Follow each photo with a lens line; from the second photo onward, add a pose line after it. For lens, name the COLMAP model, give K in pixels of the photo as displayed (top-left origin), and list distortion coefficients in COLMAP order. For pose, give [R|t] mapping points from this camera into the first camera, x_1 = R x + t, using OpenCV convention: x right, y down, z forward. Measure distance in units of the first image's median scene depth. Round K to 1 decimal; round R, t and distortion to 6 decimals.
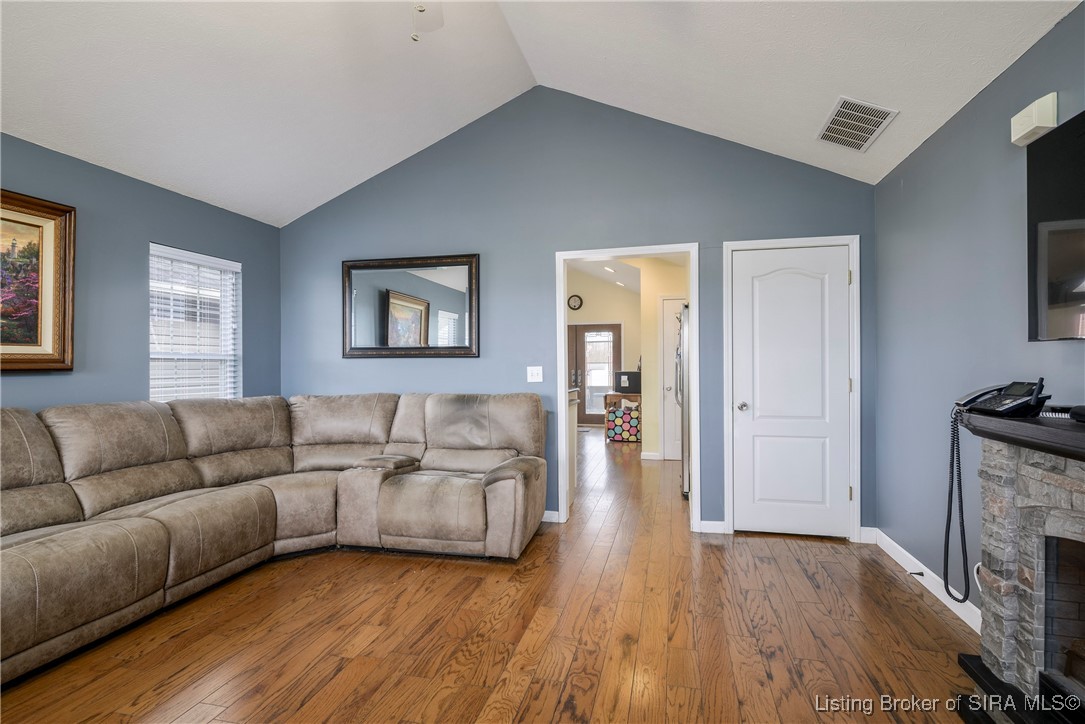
lens RADIAL K [[531.5, 0, 542.5], [0, 531.5, 362.0], [0, 0, 1]] dist [0.000510, 0.000211]
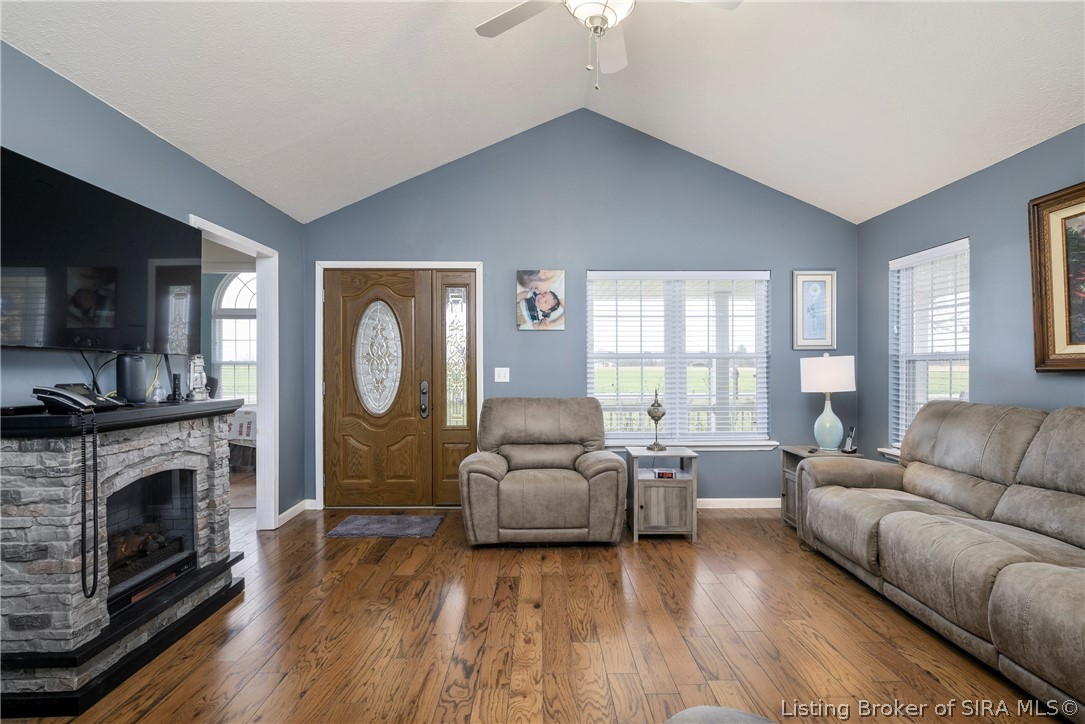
lens RADIAL K [[529.4, 0, 562.5], [0, 529.4, 368.3], [0, 0, 1]] dist [0.001113, 0.000246]
pose [[-0.958191, 0.006707, -0.286051, 0.103929], [0.007973, 0.999963, -0.003260, 0.006391], [0.286019, -0.005405, -0.958209, 1.253075]]
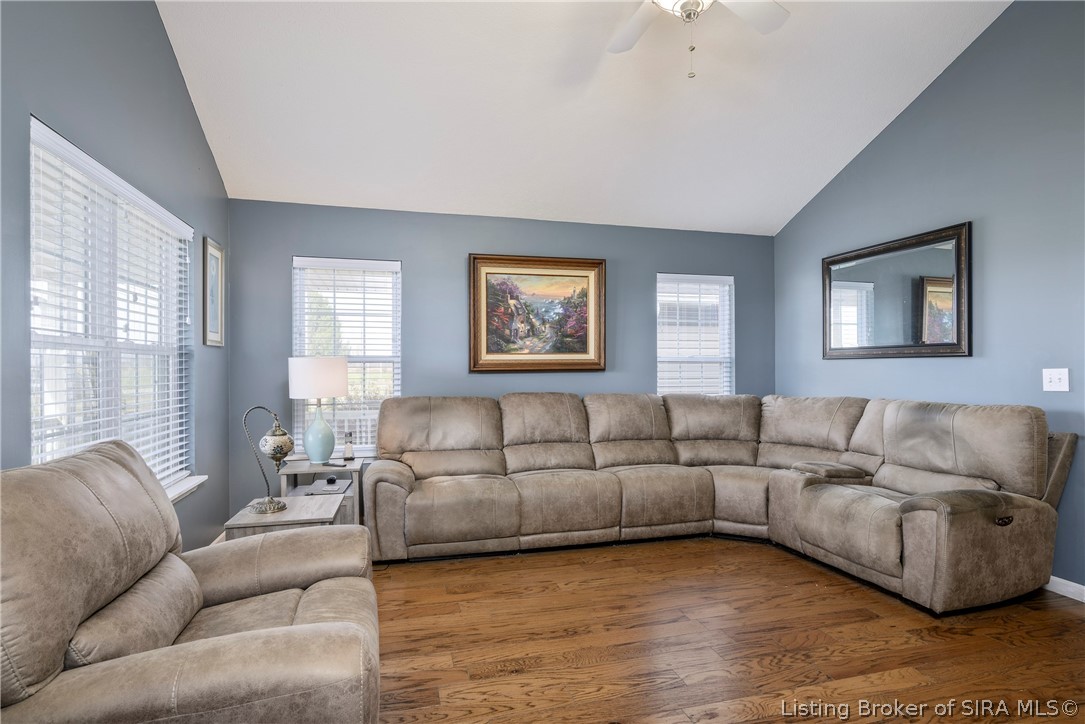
lens RADIAL K [[565.8, 0, 543.3], [0, 565.8, 368.1], [0, 0, 1]] dist [-0.001870, 0.000124]
pose [[0.484749, 0.001831, -0.874651, 0.389397], [0.006119, 0.999966, 0.005485, 0.000017], [0.874632, -0.008011, 0.484722, 0.085863]]
